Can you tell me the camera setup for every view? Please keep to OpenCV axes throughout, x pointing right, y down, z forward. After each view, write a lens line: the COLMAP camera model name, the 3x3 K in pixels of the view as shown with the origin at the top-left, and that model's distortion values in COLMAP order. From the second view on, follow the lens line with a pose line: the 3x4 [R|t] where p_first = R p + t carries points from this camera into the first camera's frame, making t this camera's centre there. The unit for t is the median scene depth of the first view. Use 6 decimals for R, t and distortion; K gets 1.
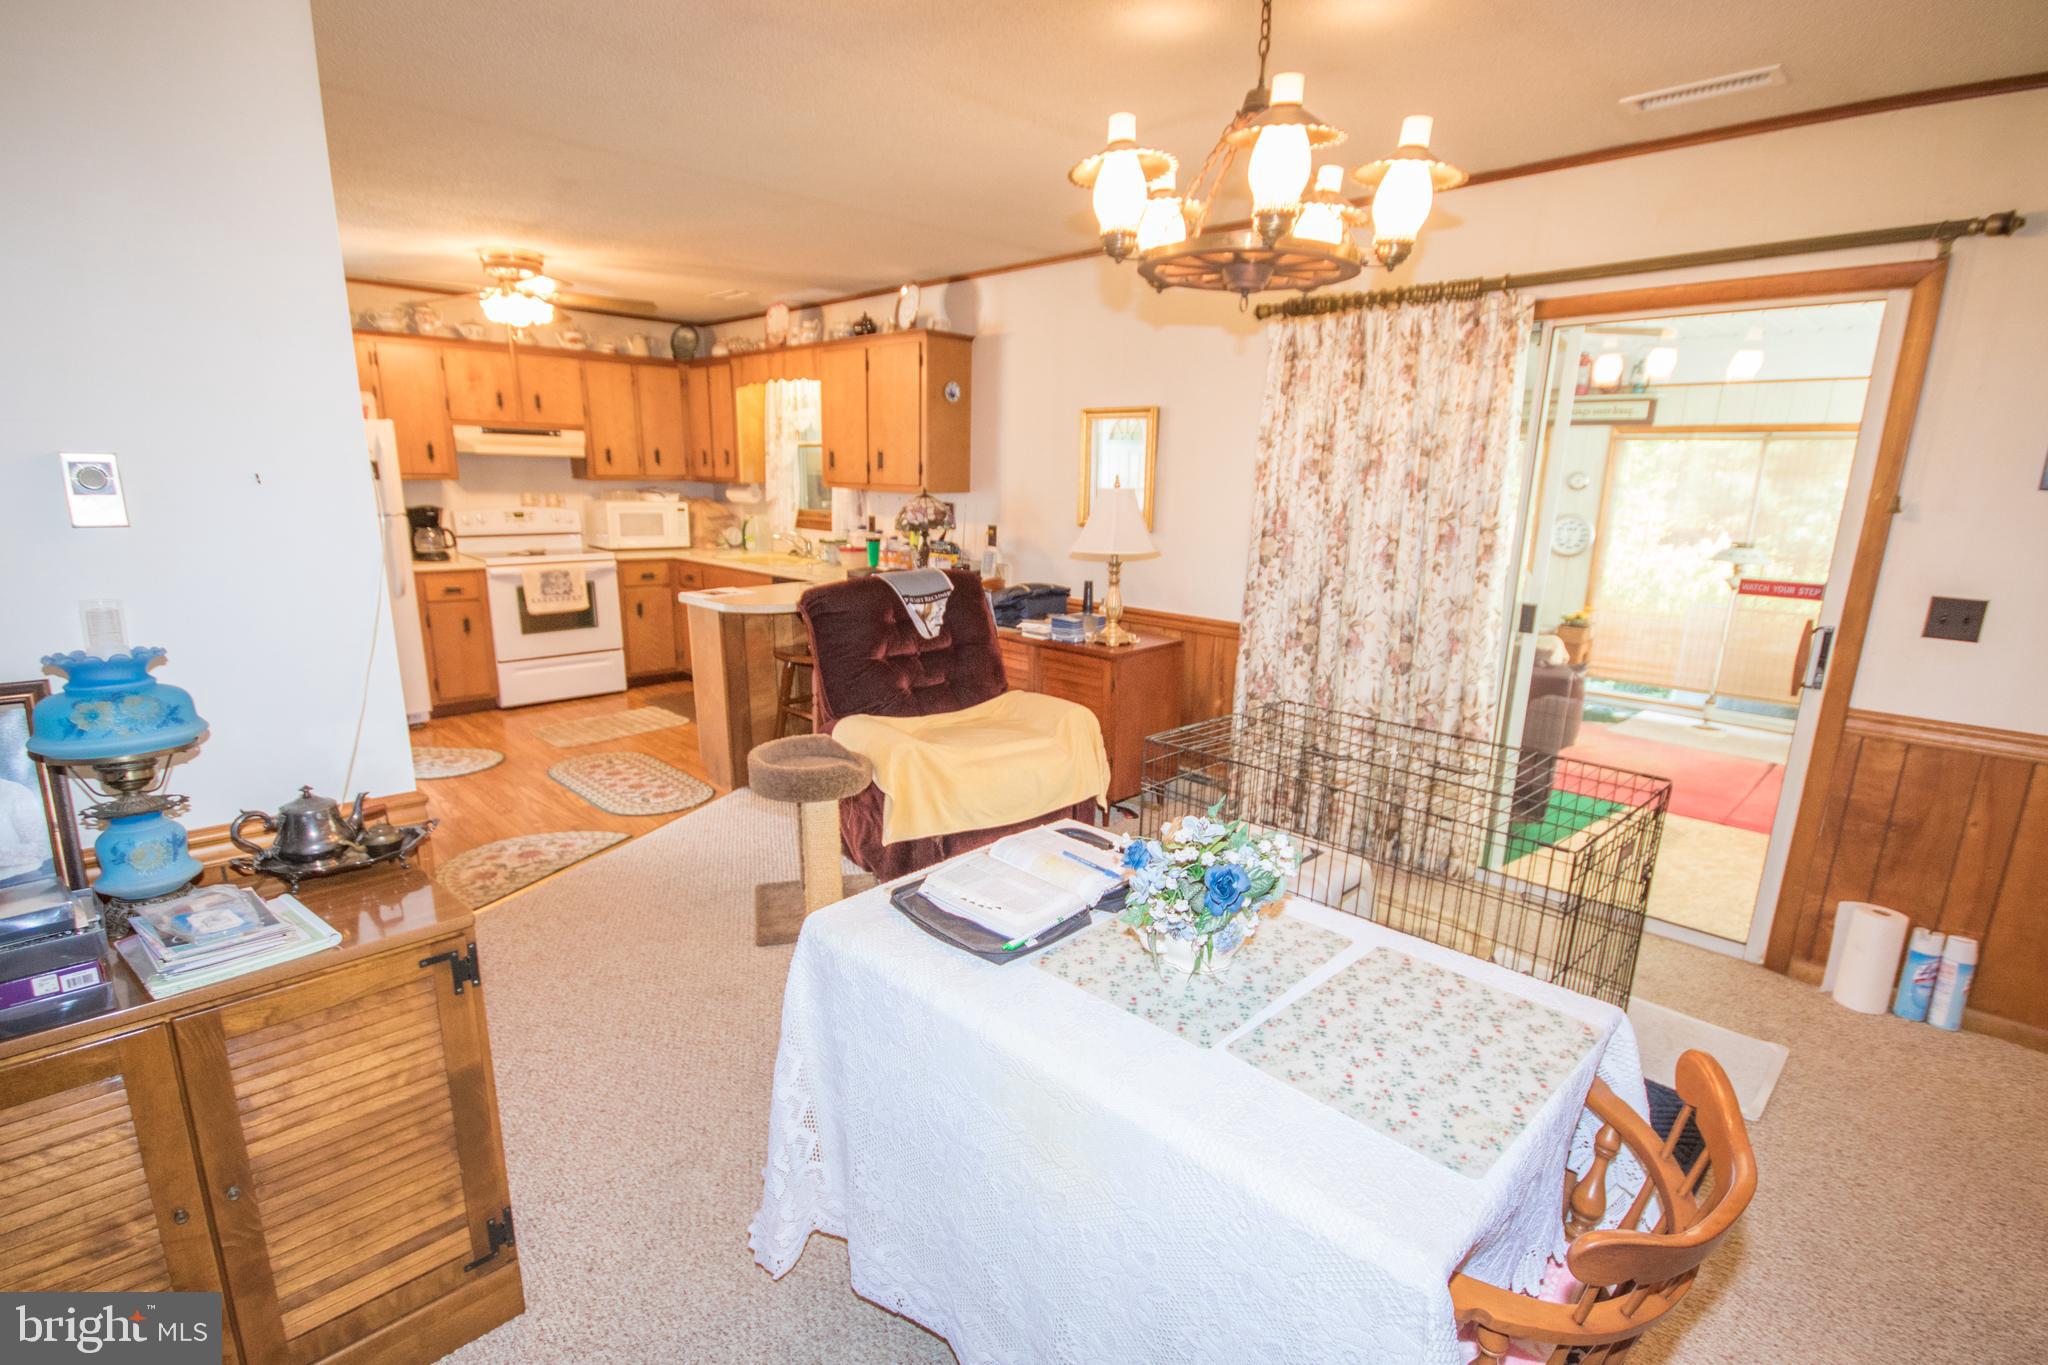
lens RADIAL K [[974.6, 0, 1025.9], [0, 974.6, 720.8], [0, 0, 1]] dist [0.001942, -0.011602]
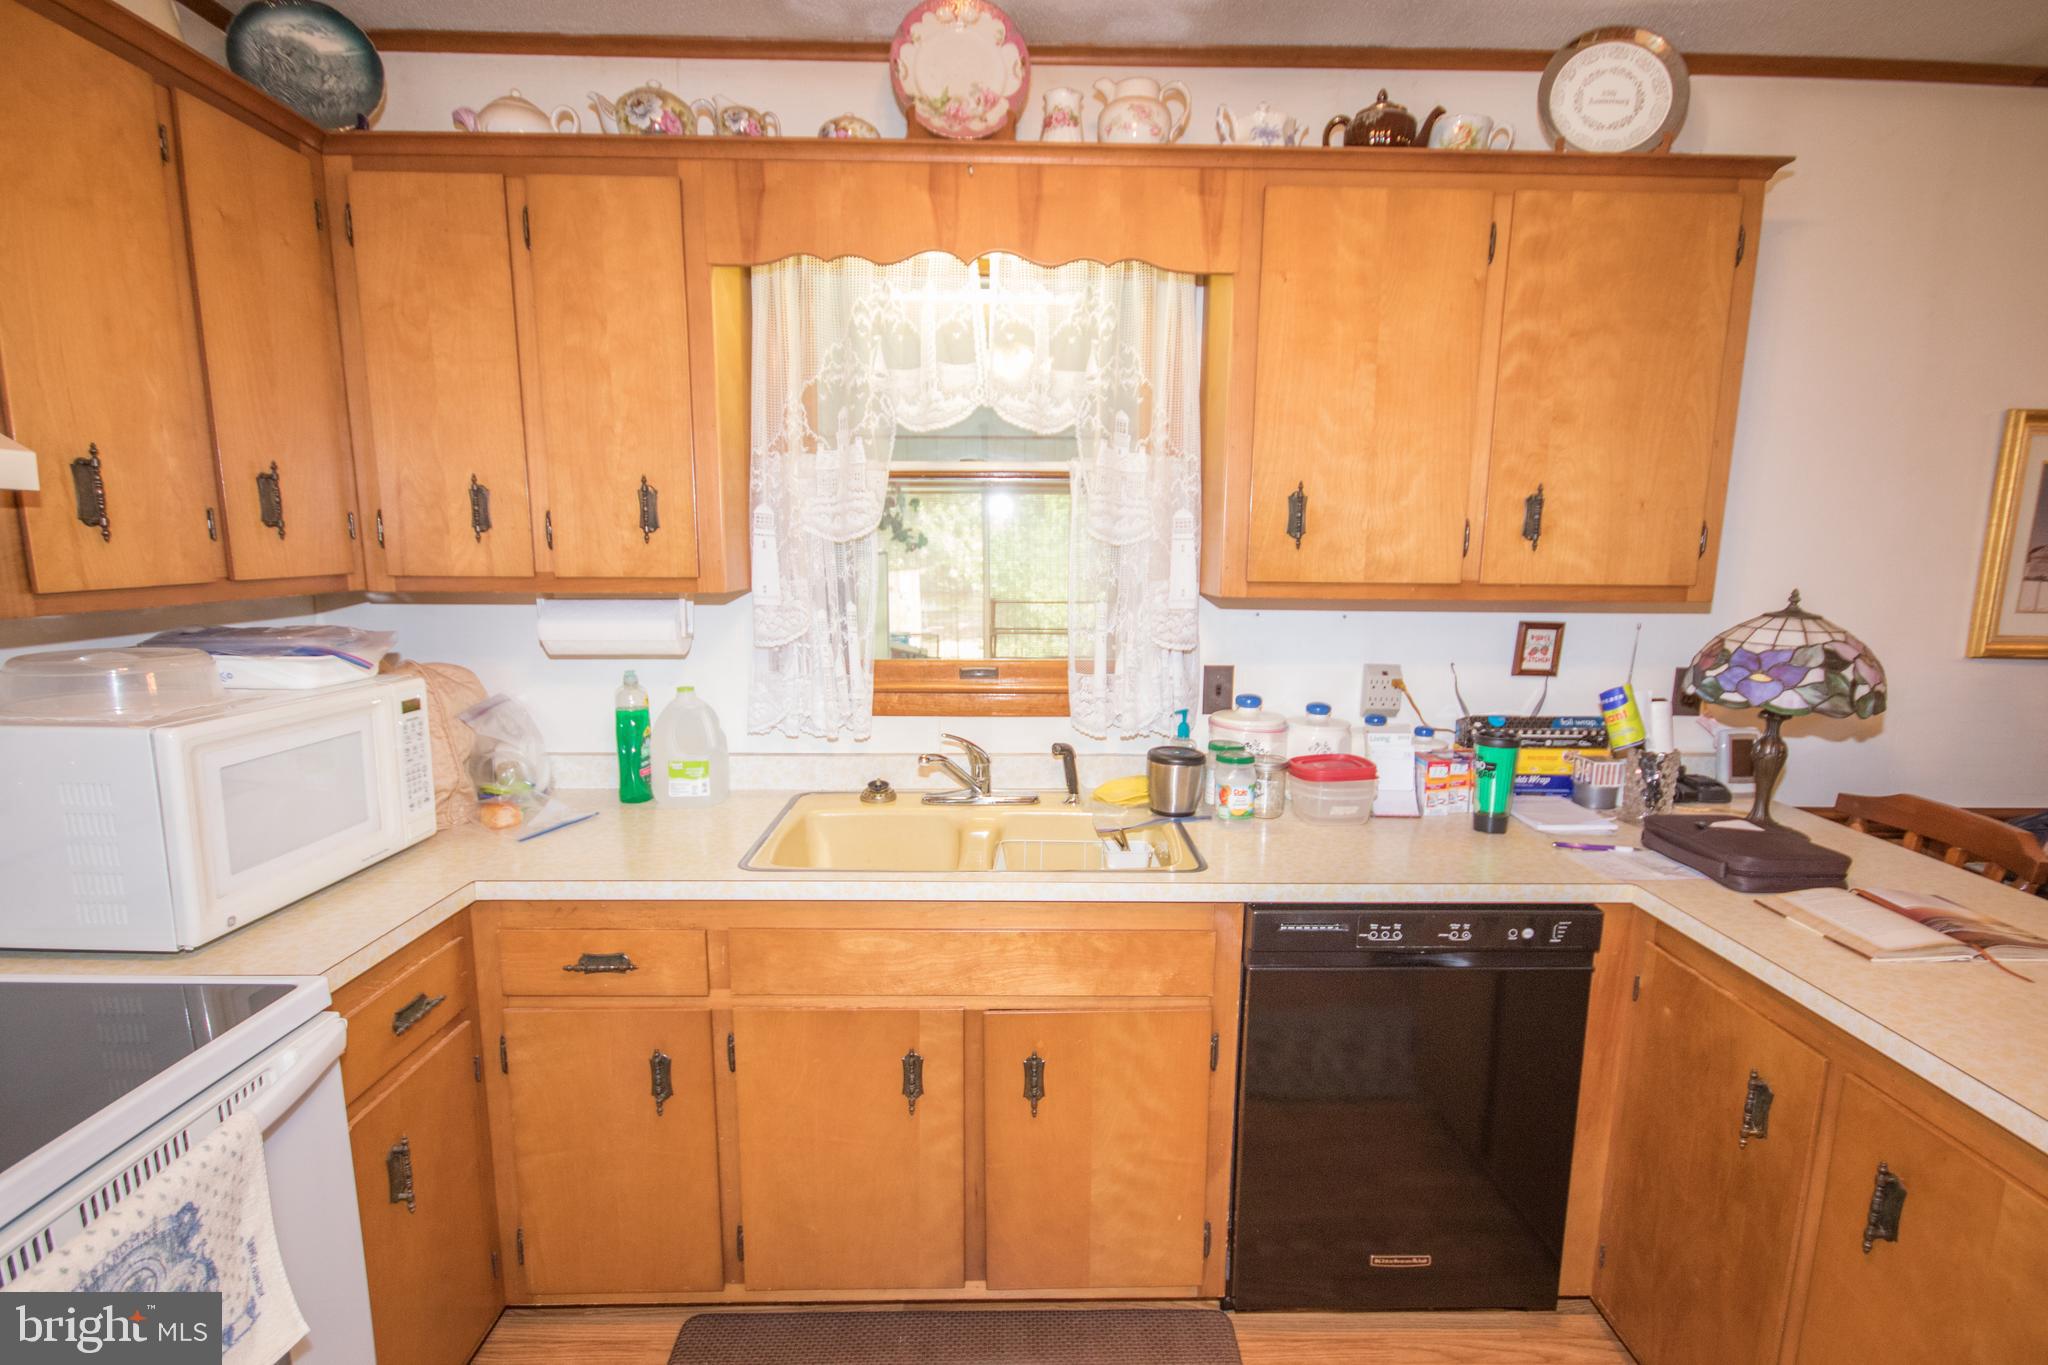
lens RADIAL K [[1015.3, 0, 1028.6], [0, 1015.3, 722.0], [0, 0, 1]] dist [-0.000507, -0.000208]
pose [[0.686157, -0.140036, 0.713847, -0.446255], [0.181405, 0.983234, 0.018513, -0.194126], [-0.704472, 0.116793, 0.700057, 0.723408]]
